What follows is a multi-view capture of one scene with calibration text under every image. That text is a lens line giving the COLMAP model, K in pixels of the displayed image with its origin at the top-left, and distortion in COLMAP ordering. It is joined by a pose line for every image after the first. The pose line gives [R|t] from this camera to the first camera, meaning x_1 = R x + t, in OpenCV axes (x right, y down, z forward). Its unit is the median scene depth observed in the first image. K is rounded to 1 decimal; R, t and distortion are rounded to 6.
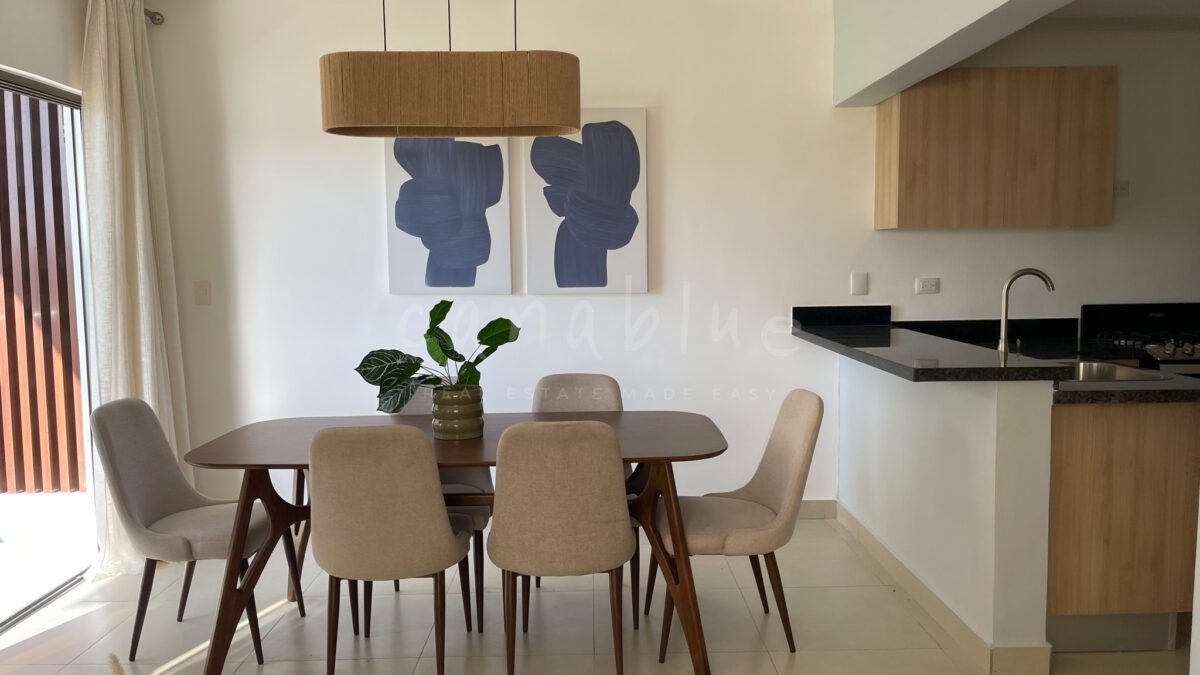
lens RADIAL K [[918.3, 0, 600.0], [0, 918.3, 337.5], [0, 0, 1]] dist [0.039182, -0.032915]
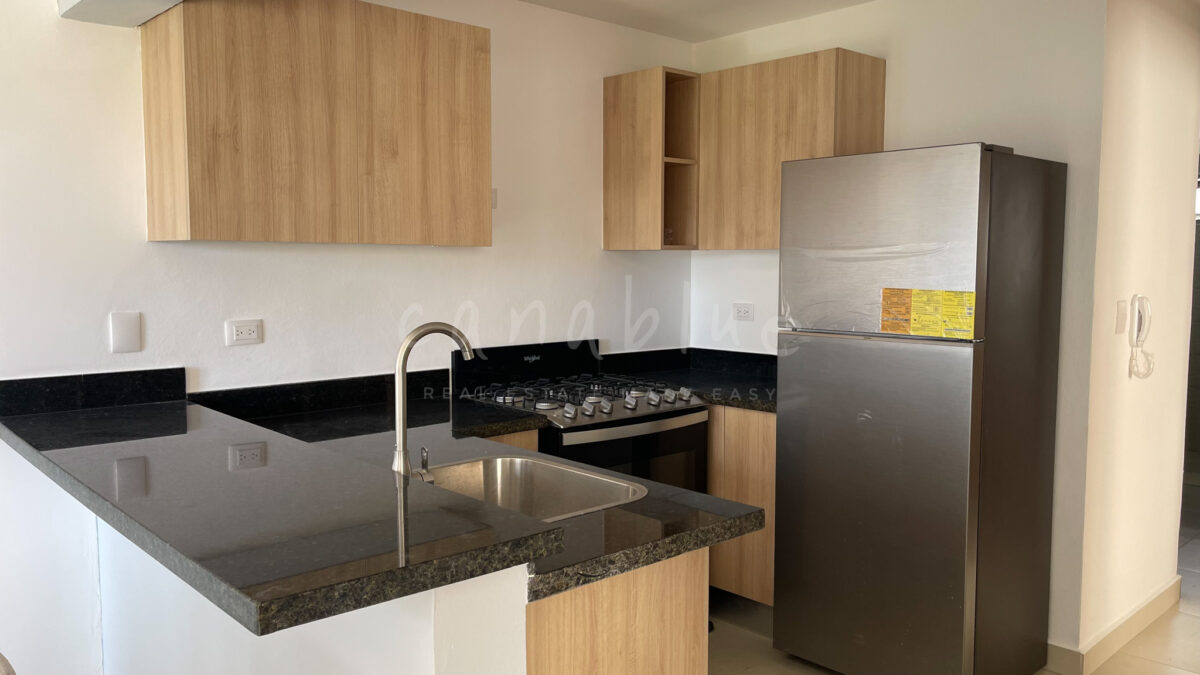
lens RADIAL K [[918.3, 0, 600.0], [0, 918.3, 337.5], [0, 0, 1]] dist [0.039182, -0.032915]
pose [[0.744190, -0.040410, 0.666744, 0.124136], [0.043314, 0.998987, 0.012201, -0.053305], [-0.666562, 0.019800, 0.745187, 0.396579]]
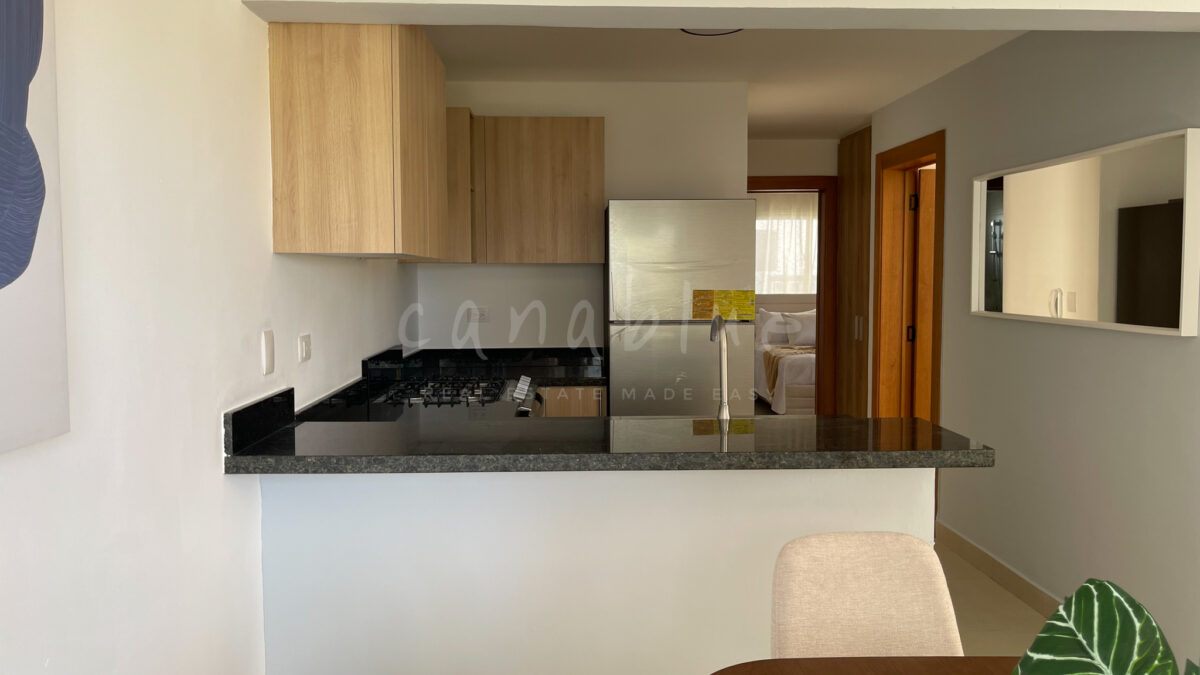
lens RADIAL K [[918.3, 0, 600.0], [0, 918.3, 337.5], [0, 0, 1]] dist [0.039182, -0.032915]
pose [[-0.019749, -0.058584, 0.998087, -0.264191], [0.082972, 0.994742, 0.060029, -0.087462], [-0.996356, 0.083999, -0.014785, 0.857766]]
